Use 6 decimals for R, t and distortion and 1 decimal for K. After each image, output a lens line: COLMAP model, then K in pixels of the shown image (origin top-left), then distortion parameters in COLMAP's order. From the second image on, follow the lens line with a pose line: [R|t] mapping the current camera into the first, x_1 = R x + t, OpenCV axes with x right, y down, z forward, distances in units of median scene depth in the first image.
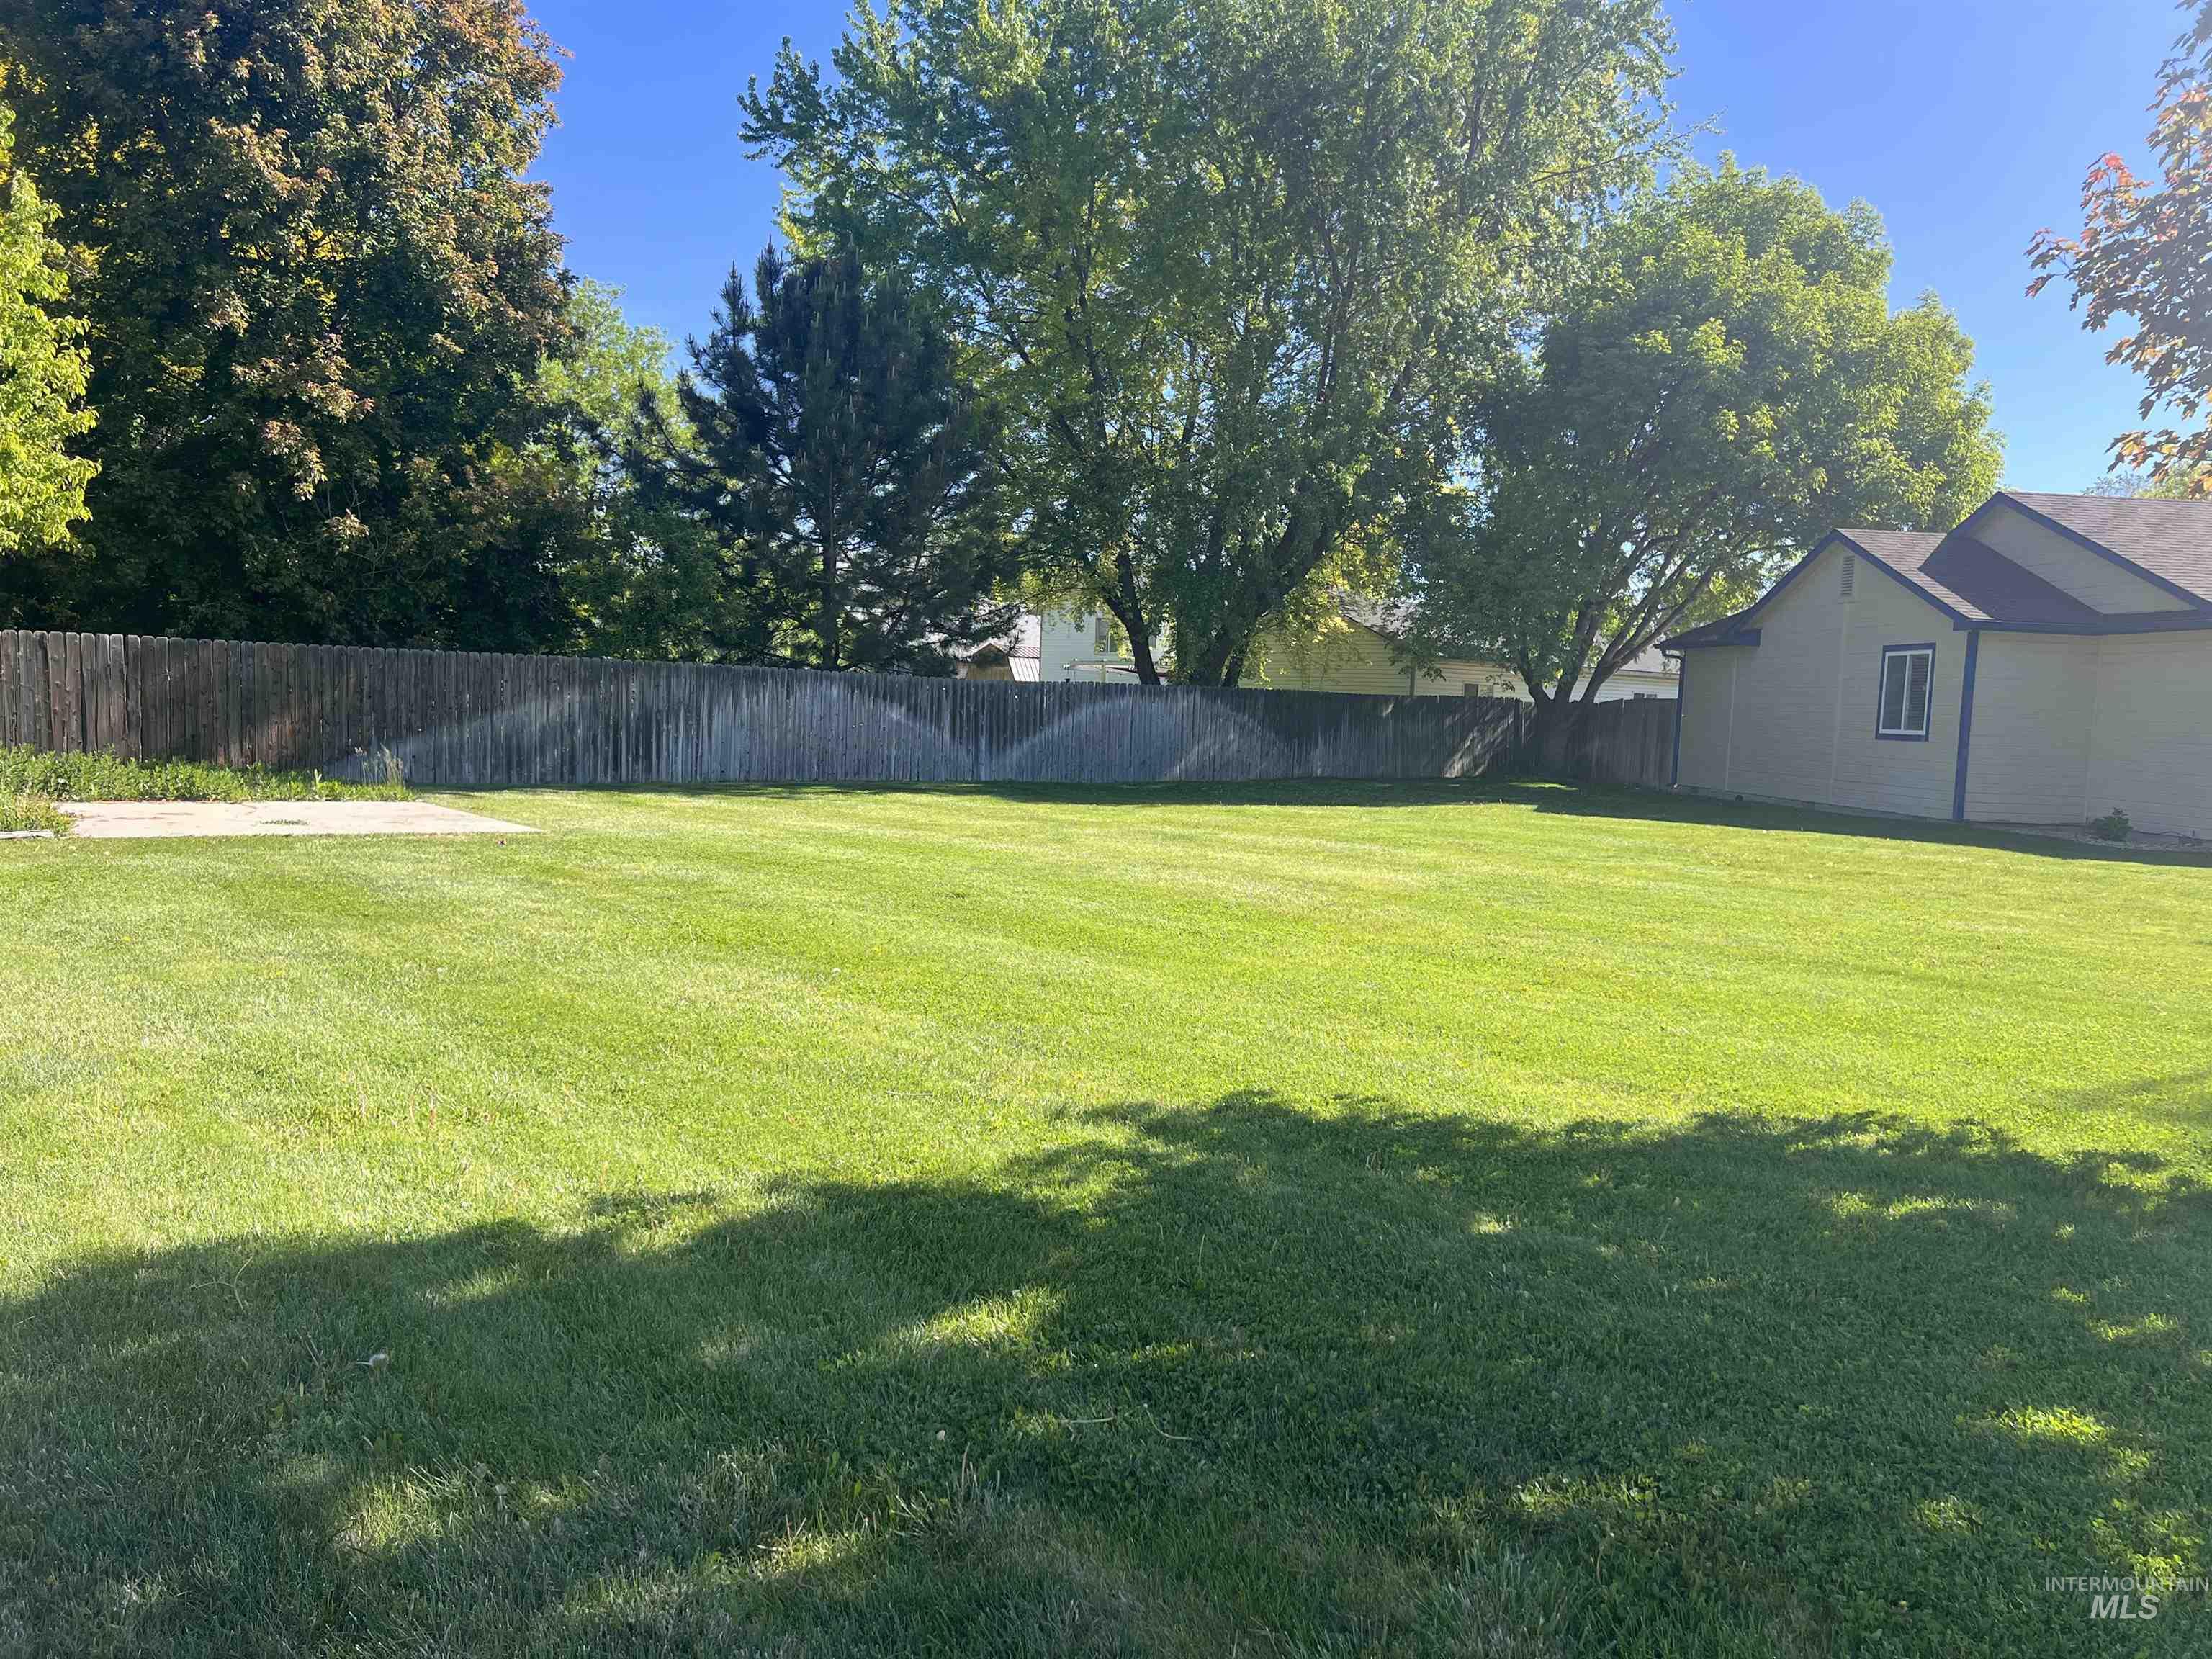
lens RADIAL K [[1643.4, 0, 1115.5], [0, 1643.4, 803.3], [0, 0, 1]] dist [0.051934, -0.060770]
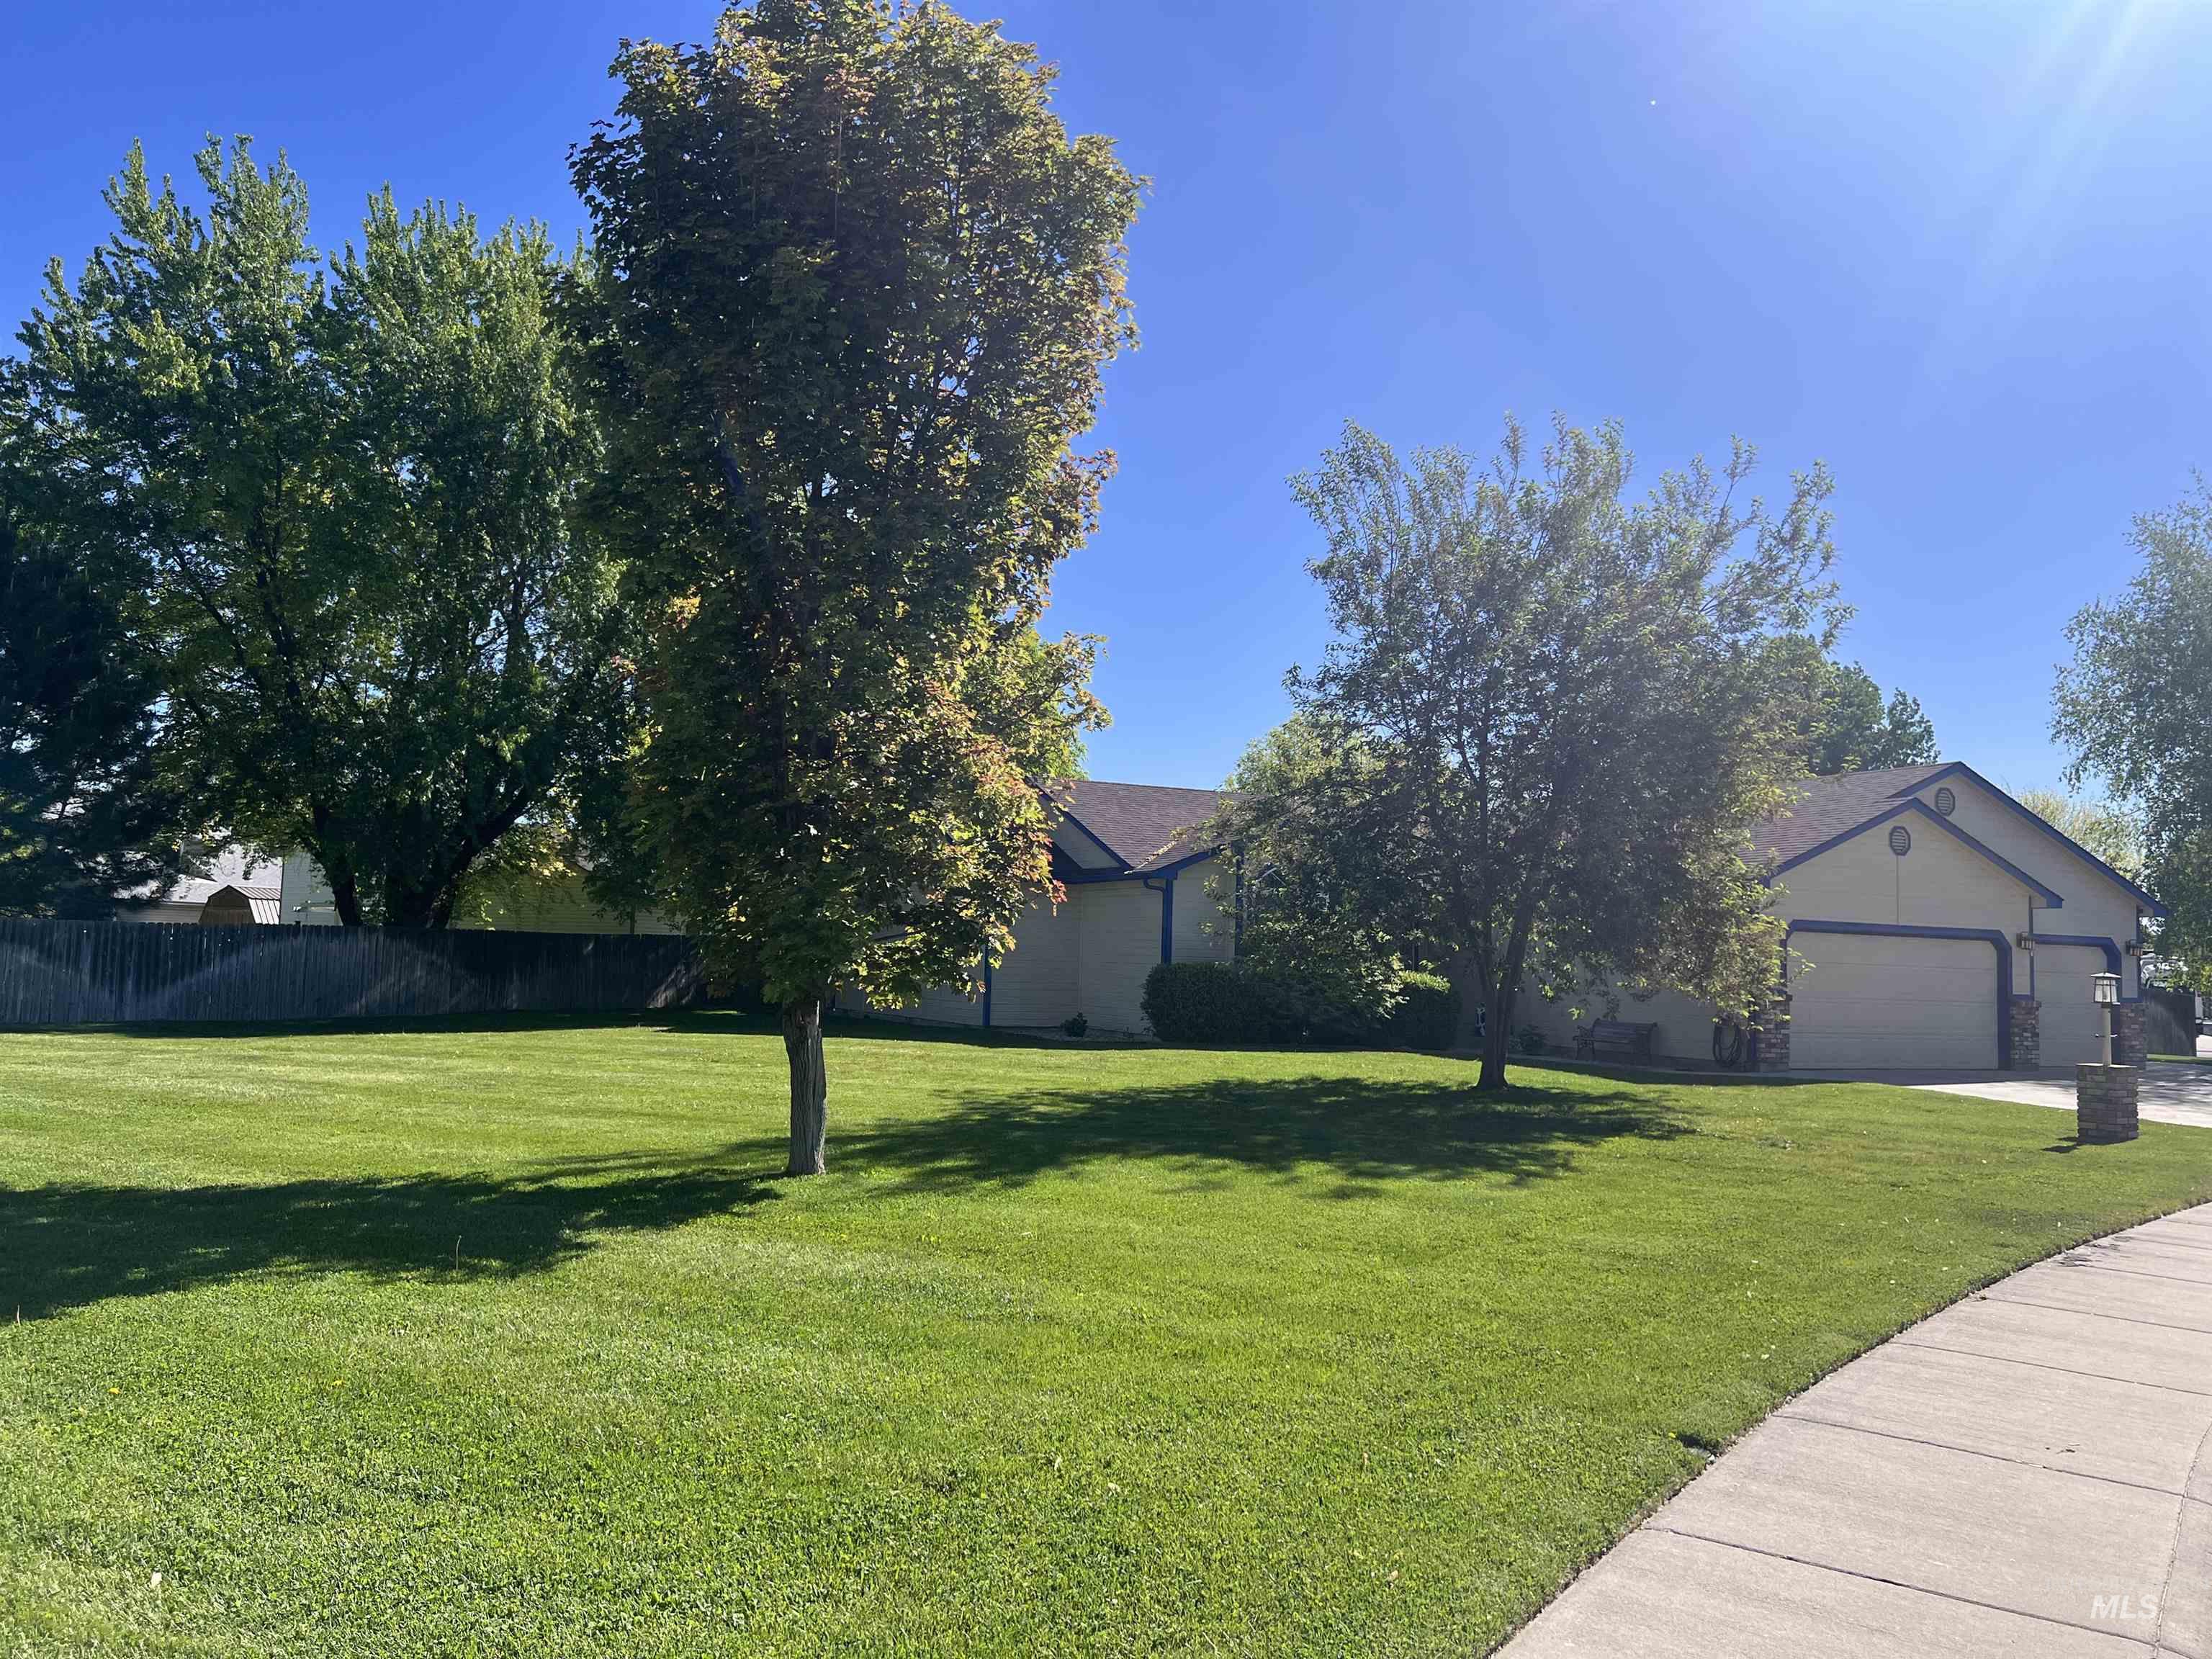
lens RADIAL K [[1643.4, 0, 1115.5], [0, 1643.4, 803.3], [0, 0, 1]] dist [0.051934, -0.060770]
pose [[0.934580, 0.019995, 0.355190, 0.108355], [0.031352, 0.989905, -0.138219, 0.012456], [-0.354369, 0.140313, 0.924519, -0.172063]]
